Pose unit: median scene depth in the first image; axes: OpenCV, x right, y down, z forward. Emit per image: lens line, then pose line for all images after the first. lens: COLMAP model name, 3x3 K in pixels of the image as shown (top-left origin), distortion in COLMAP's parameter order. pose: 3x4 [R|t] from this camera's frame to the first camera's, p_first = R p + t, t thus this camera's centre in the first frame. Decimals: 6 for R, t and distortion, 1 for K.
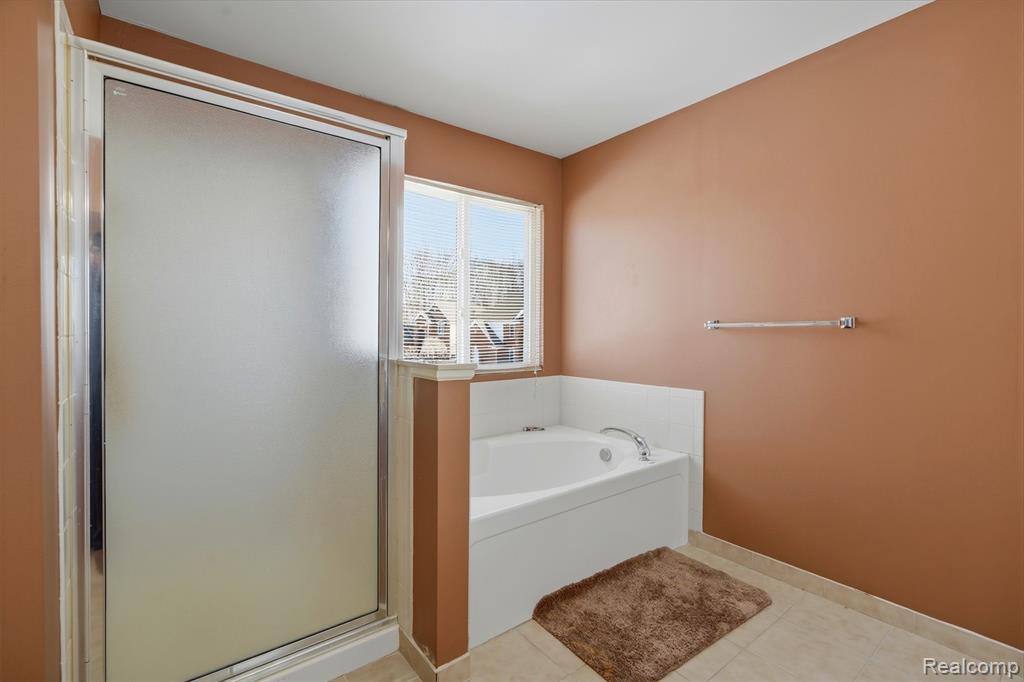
lens RADIAL K [[457.6, 0, 513.0], [0, 457.6, 339.0], [0, 0, 1]] dist [-0.006111, 0.001287]
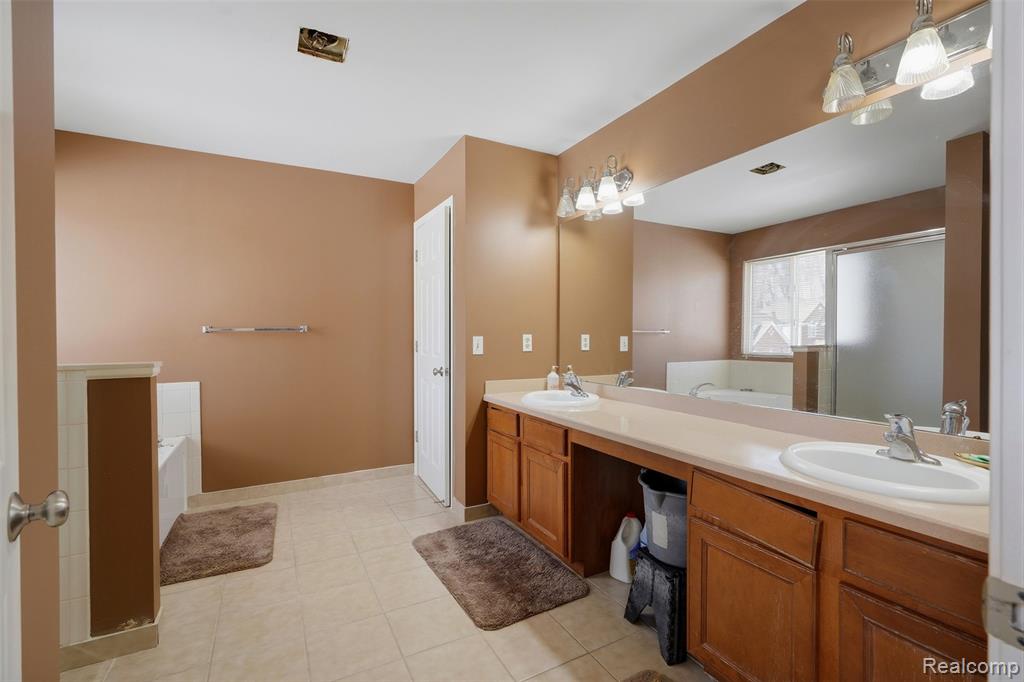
lens RADIAL K [[457.6, 0, 513.5], [0, 457.6, 339.9], [0, 0, 1]] dist [-0.006111, 0.001287]
pose [[0.165056, -0.016066, 0.986153, -0.859445], [0.019455, 0.999726, 0.013031, -0.000963], [-0.986092, 0.017035, 0.165323, -0.085010]]
